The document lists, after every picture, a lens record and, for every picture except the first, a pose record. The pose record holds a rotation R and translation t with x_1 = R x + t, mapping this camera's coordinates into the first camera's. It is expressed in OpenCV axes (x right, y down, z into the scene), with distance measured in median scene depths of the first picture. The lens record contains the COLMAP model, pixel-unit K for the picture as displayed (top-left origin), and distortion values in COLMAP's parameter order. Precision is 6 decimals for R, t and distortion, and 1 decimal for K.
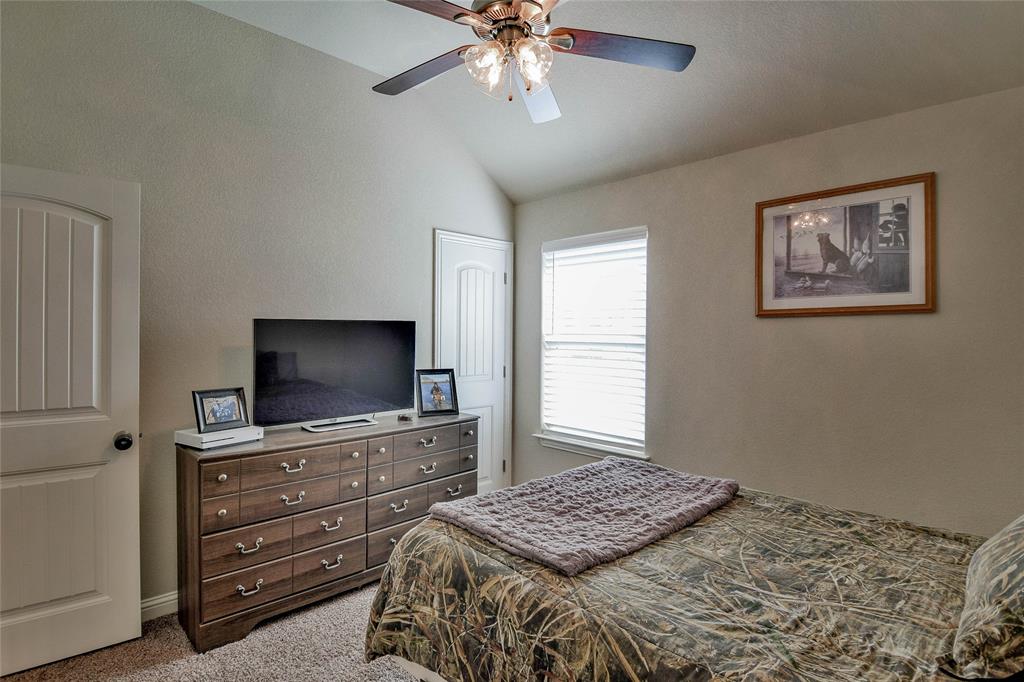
lens RADIAL K [[520.5, 0, 514.3], [0, 520.5, 339.2], [0, 0, 1]] dist [-0.003457, -0.015873]
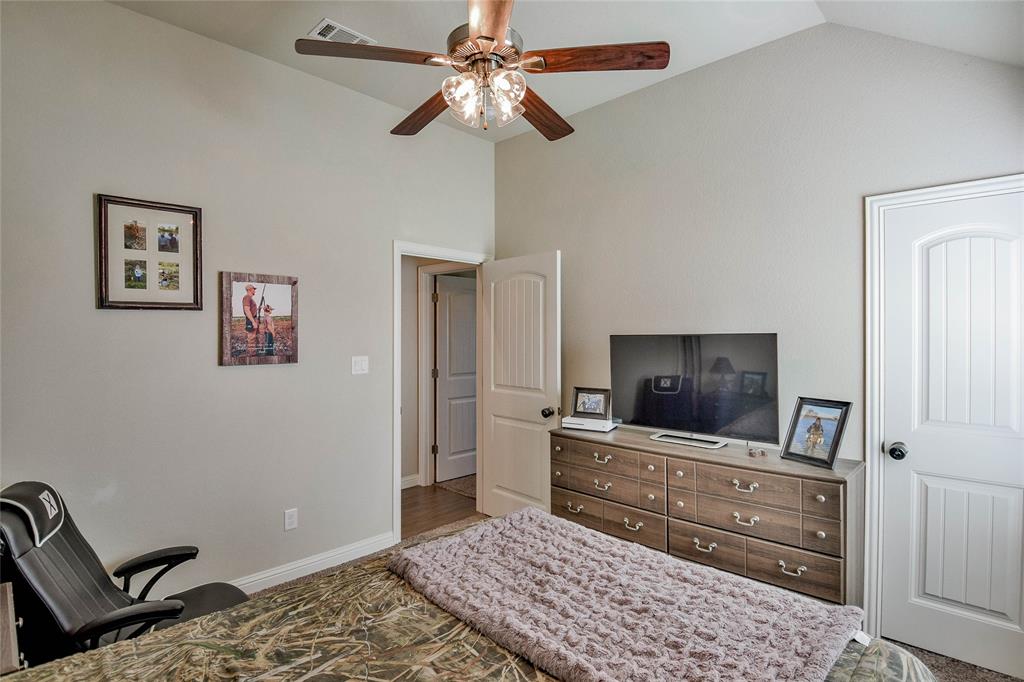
lens RADIAL K [[520.5, 0, 515.0], [0, 520.5, 338.2], [0, 0, 1]] dist [-0.003457, -0.015873]
pose [[0.001571, -0.004937, -0.999987, 0.746498], [-0.017303, 0.999838, -0.004964, -0.021201], [0.999849, 0.017311, 0.001485, 0.765460]]
